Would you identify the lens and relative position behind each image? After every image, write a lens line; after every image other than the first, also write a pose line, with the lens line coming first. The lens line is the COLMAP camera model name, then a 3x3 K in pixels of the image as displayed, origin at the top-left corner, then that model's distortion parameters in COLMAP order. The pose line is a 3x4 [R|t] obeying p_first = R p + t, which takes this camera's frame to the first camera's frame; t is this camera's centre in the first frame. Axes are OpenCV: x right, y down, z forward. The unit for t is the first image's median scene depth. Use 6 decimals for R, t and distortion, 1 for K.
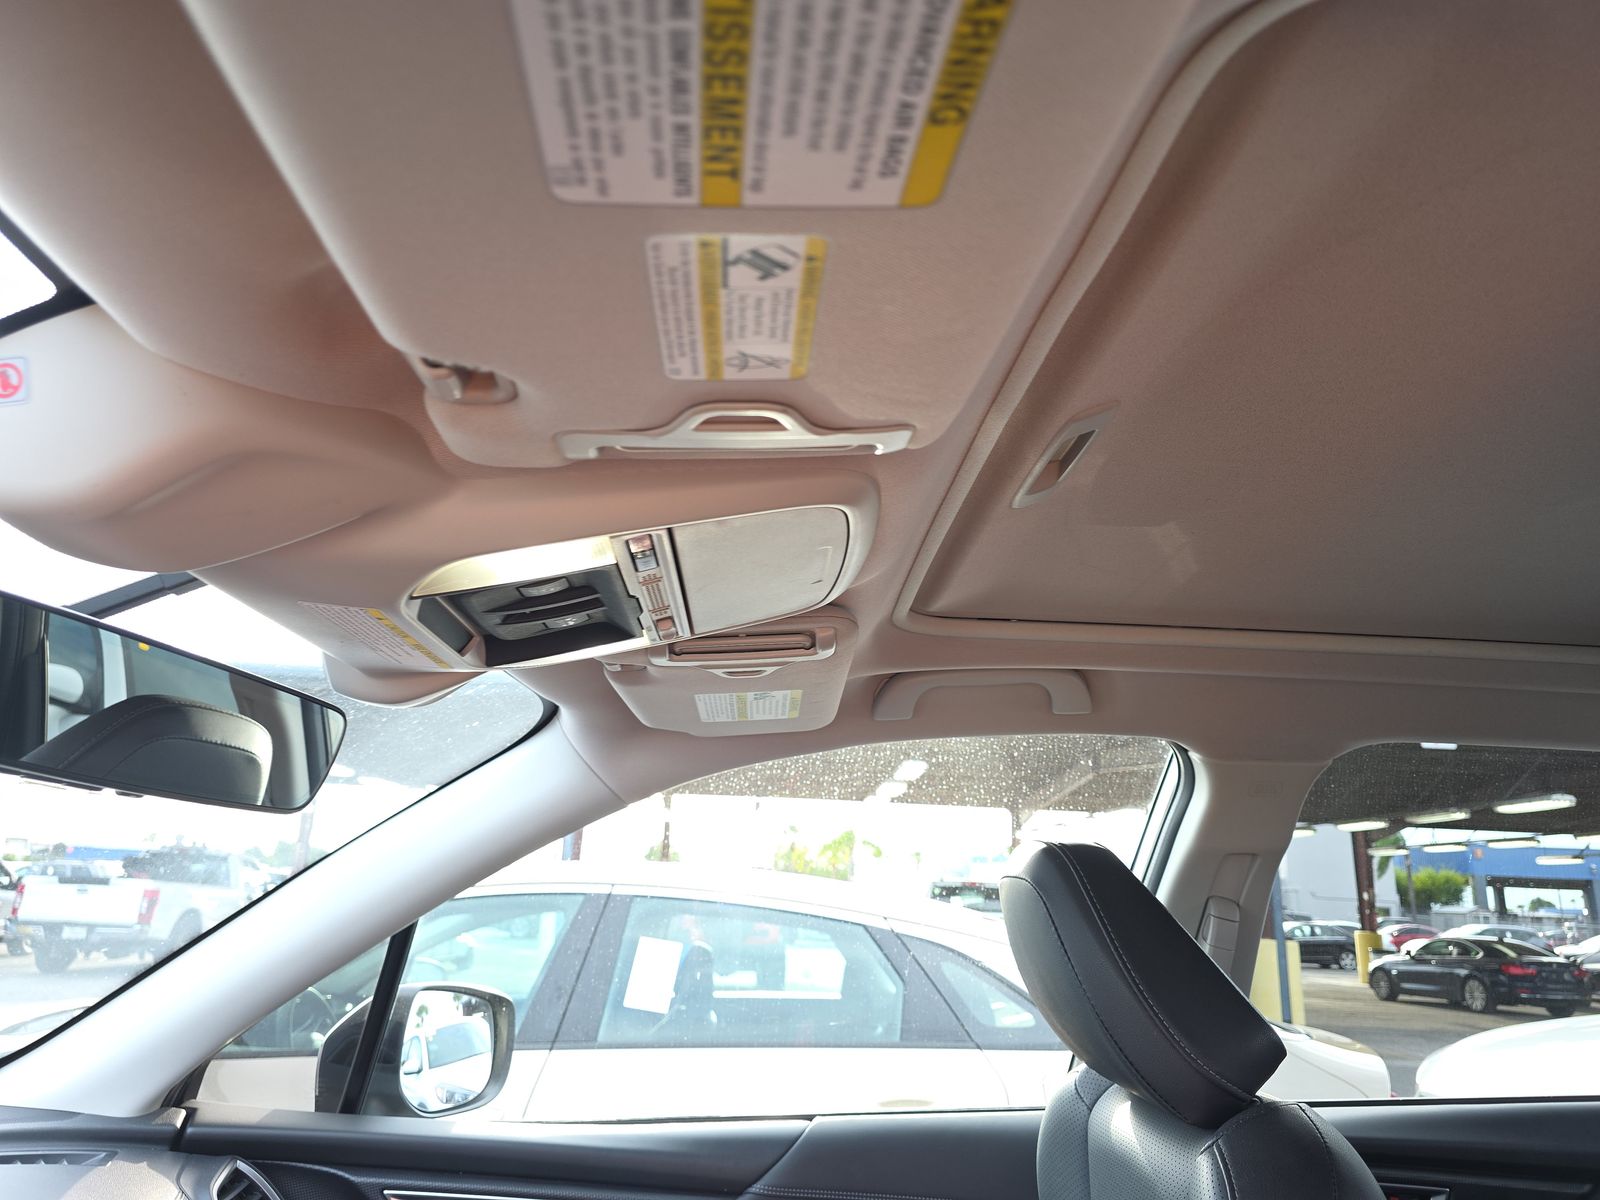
lens RADIAL K [[1068.8, 0, 798.9], [0, 1068.8, 603.4], [0, 0, 1]] dist [0.024151, -0.017084]
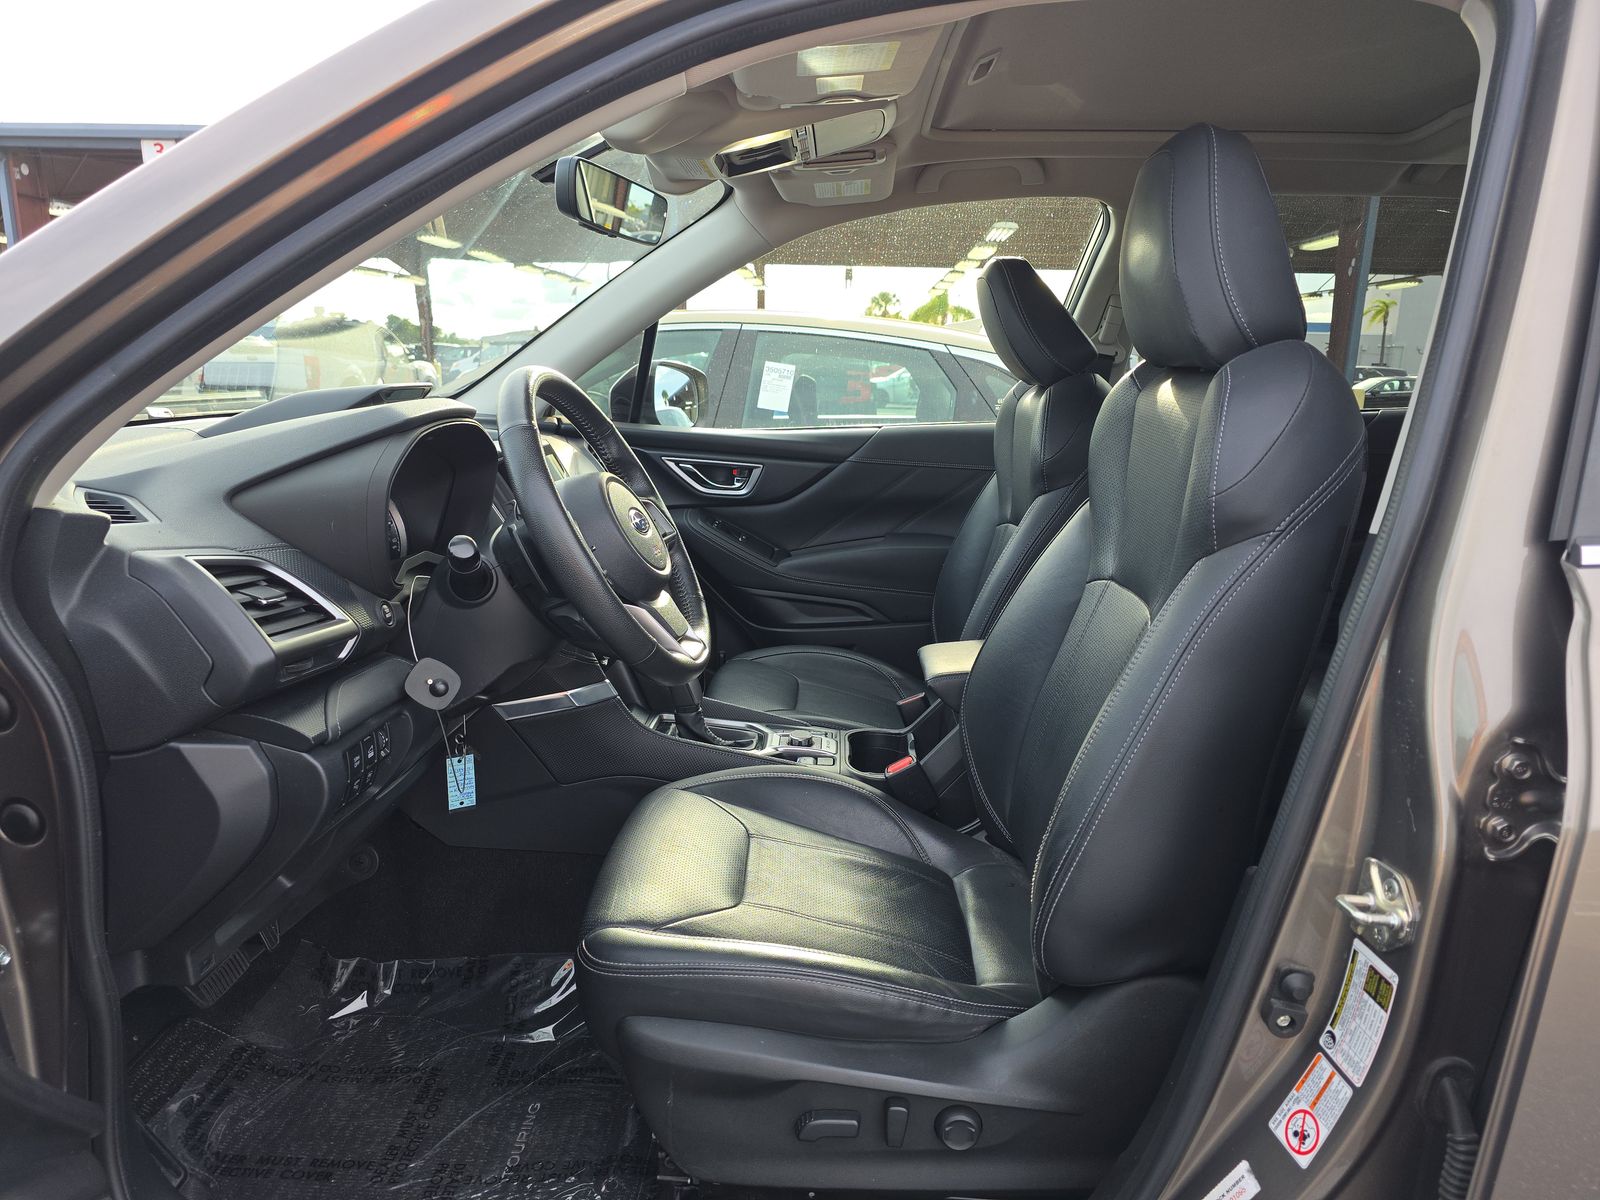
lens RADIAL K [[1068.8, 0, 798.4], [0, 1068.8, 609.8], [0, 0, 1]] dist [0.024151, -0.017084]
pose [[0.996255, 0.000890, -0.086456, 0.032256], [0.039828, 0.882815, 0.468029, -0.112269], [0.076741, -0.469720, 0.879474, -0.832782]]
